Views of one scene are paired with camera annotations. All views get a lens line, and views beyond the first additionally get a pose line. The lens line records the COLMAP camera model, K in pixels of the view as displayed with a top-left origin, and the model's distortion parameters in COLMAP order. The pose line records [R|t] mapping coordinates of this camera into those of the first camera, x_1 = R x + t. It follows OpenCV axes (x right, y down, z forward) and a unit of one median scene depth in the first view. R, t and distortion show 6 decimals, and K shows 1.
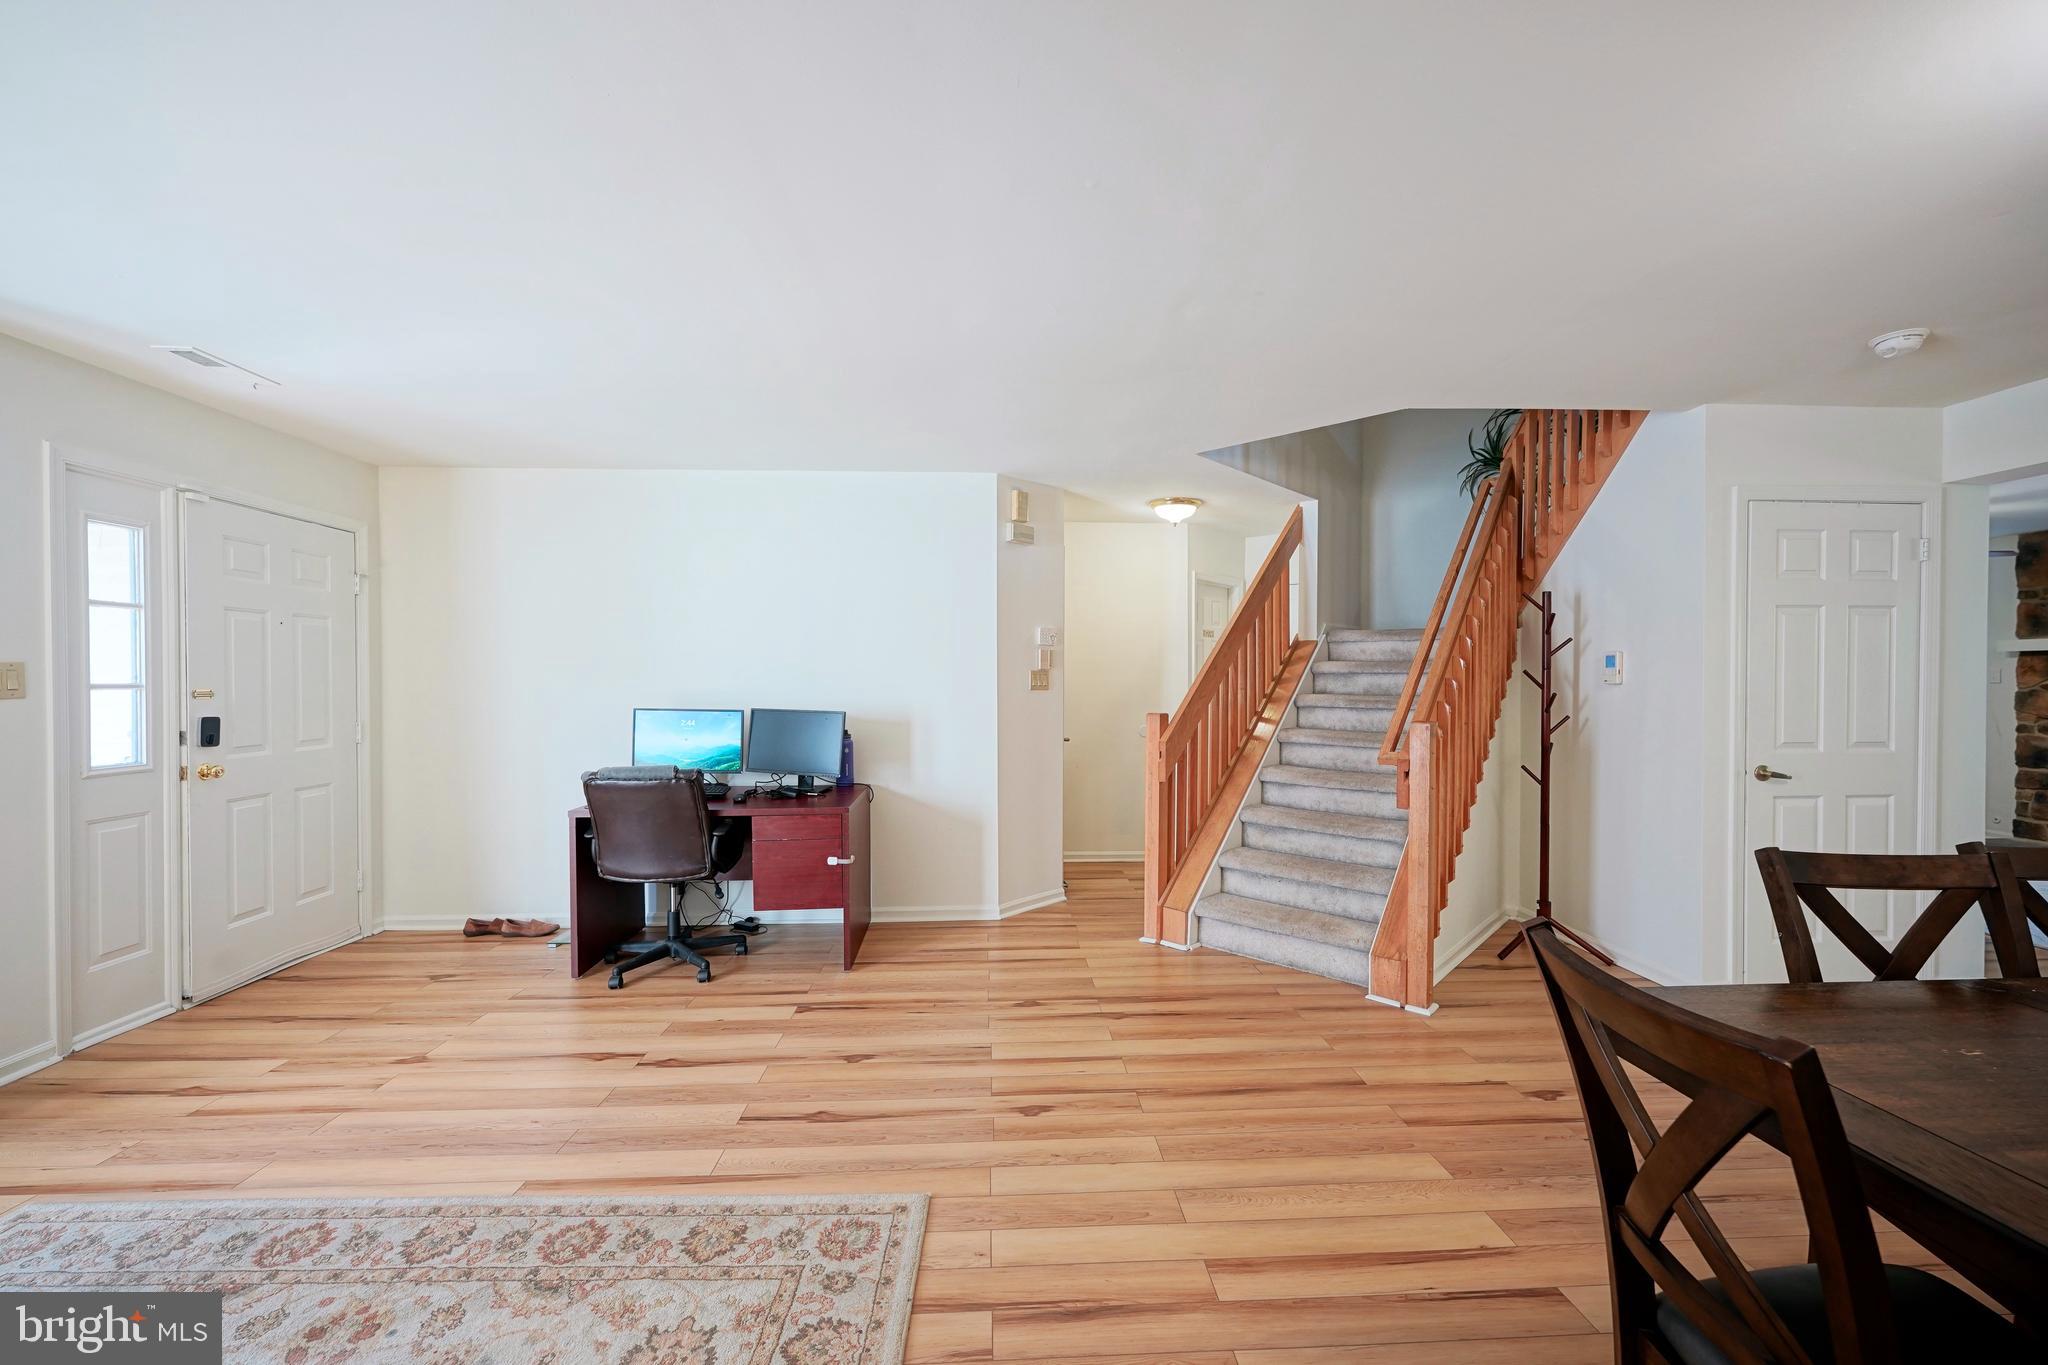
lens RADIAL K [[819.9, 0, 1028.3], [0, 819.9, 686.8], [0, 0, 1]] dist [0.000364, -0.000311]
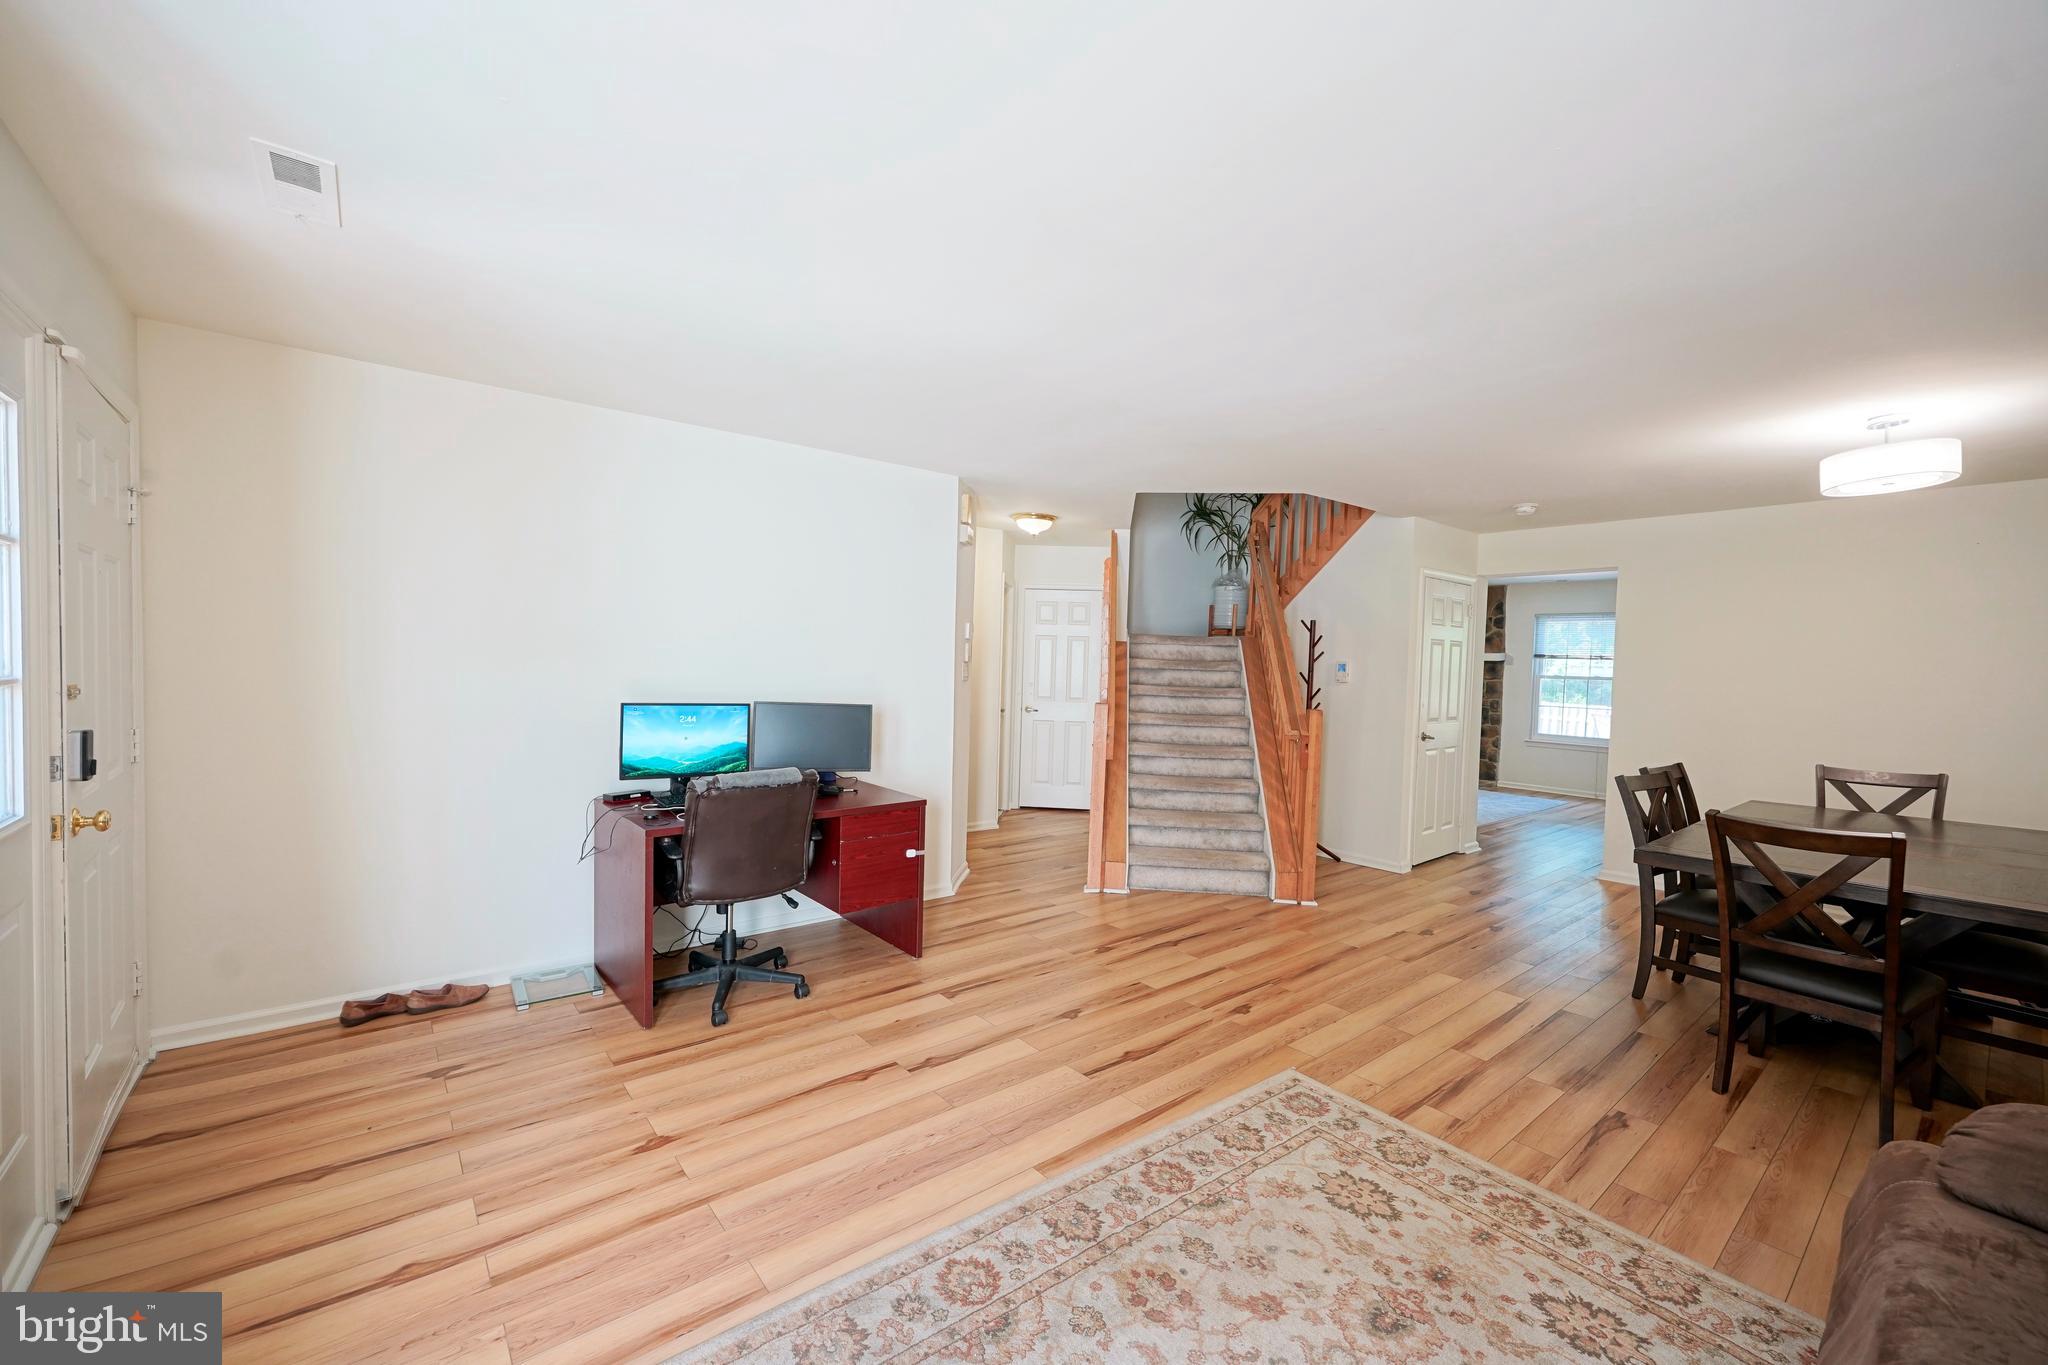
lens RADIAL K [[819.9, 0, 1028.3], [0, 819.9, 686.8], [0, 0, 1]] dist [0.000364, -0.000311]
pose [[0.803790, 0.002604, 0.594907, -0.813061], [-0.022569, 0.999404, 0.026119, -0.026147], [-0.594485, -0.034421, 0.803370, 0.118171]]
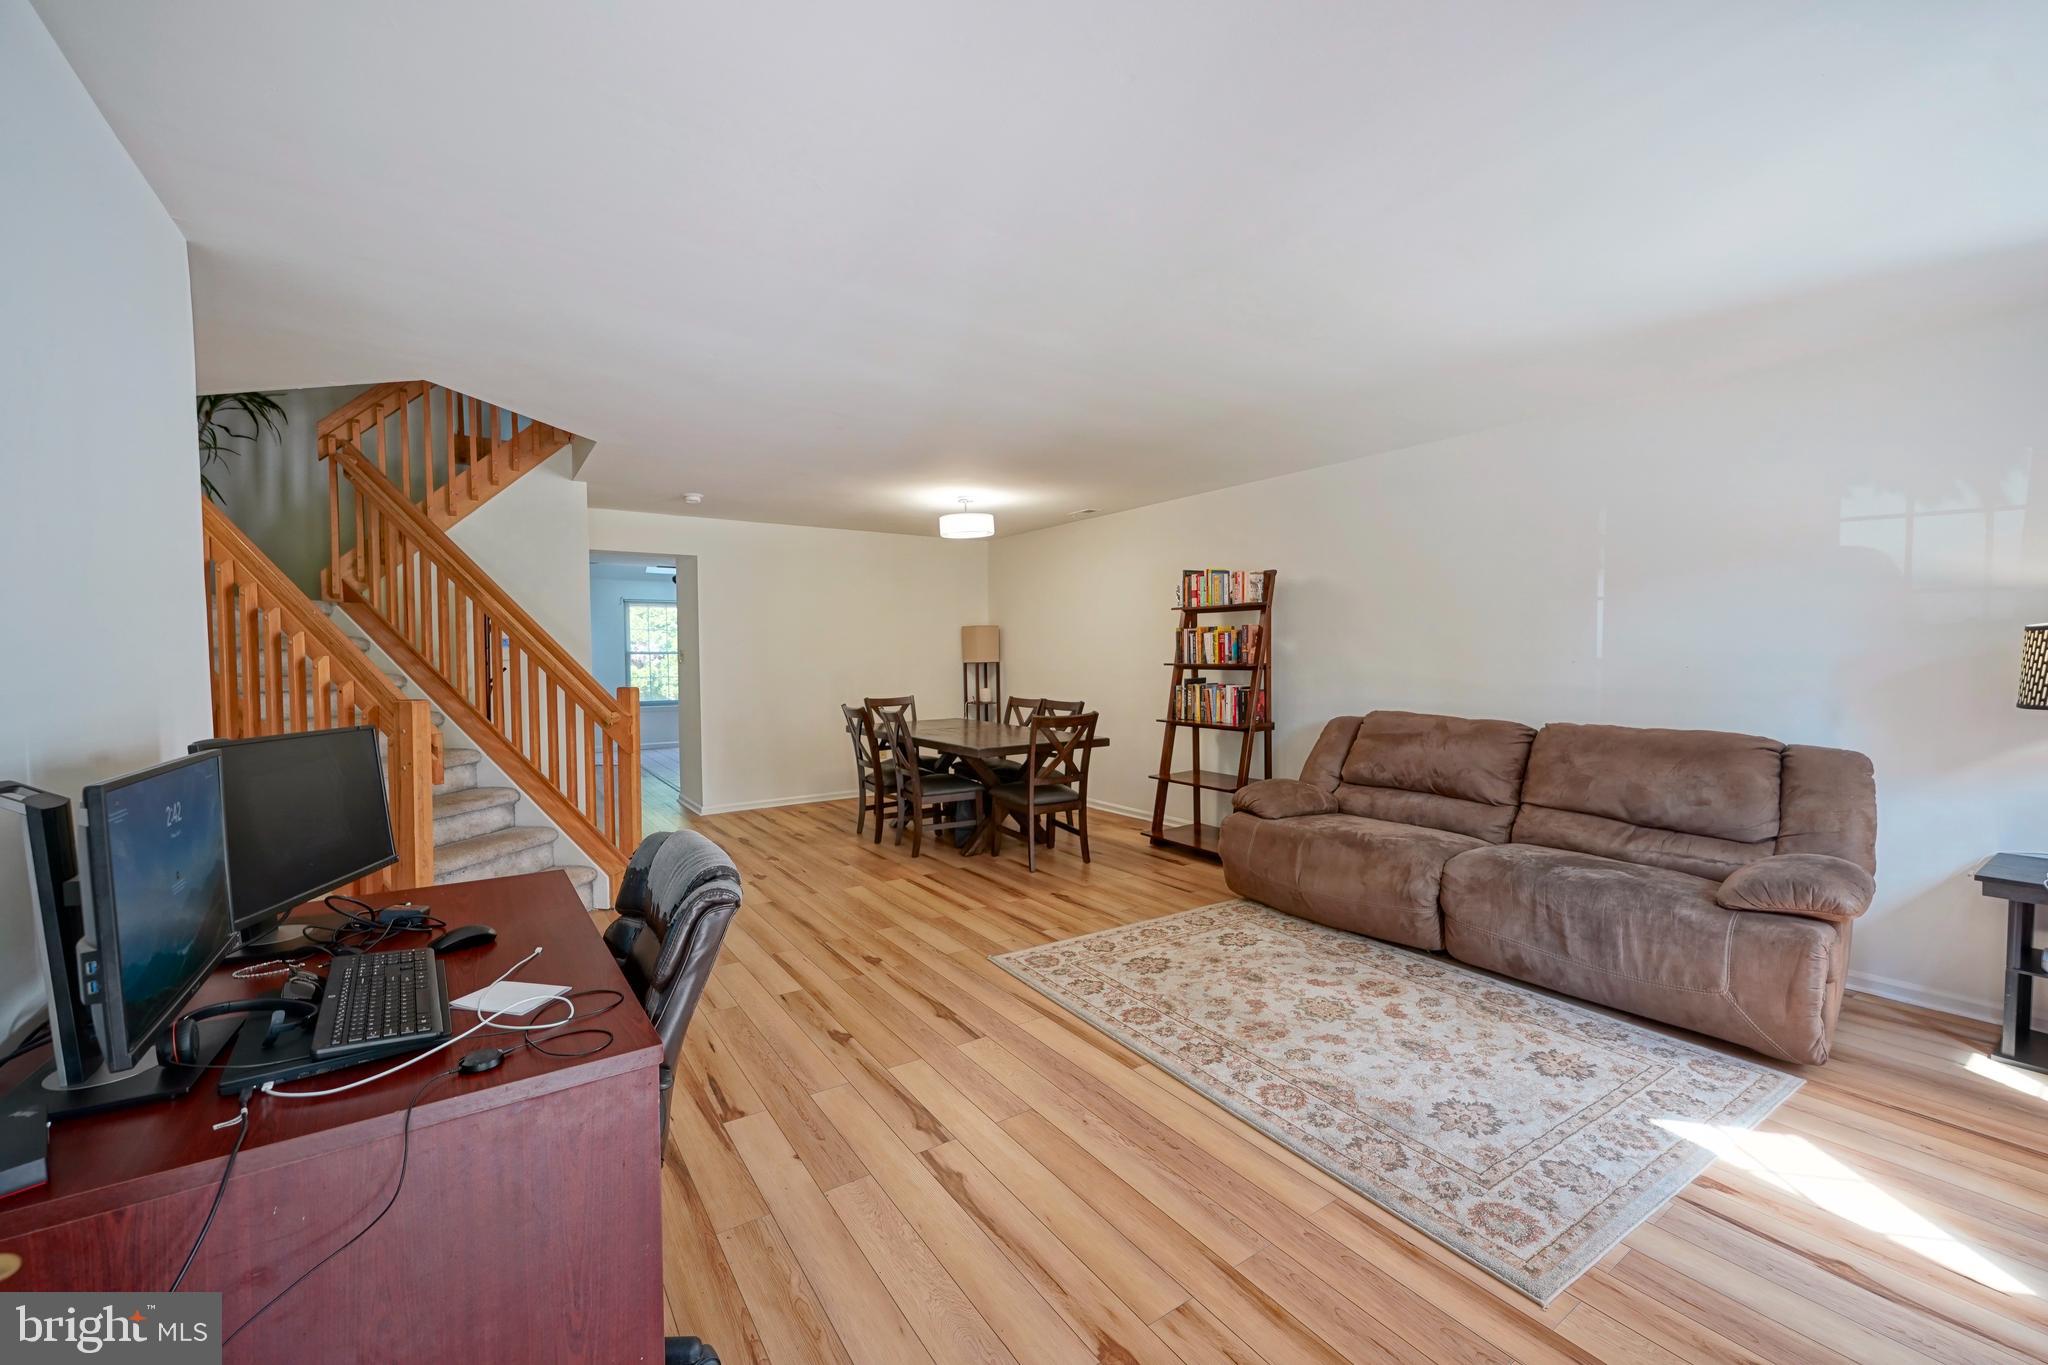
lens RADIAL K [[819.9, 0, 1028.3], [0, 819.9, 686.8], [0, 0, 1]] dist [0.000364, -0.000311]
pose [[-0.524460, -0.030368, 0.850894, -1.007542], [0.011853, 0.999006, 0.042960, -0.008672], [-0.851353, 0.032617, -0.523579, 1.139725]]
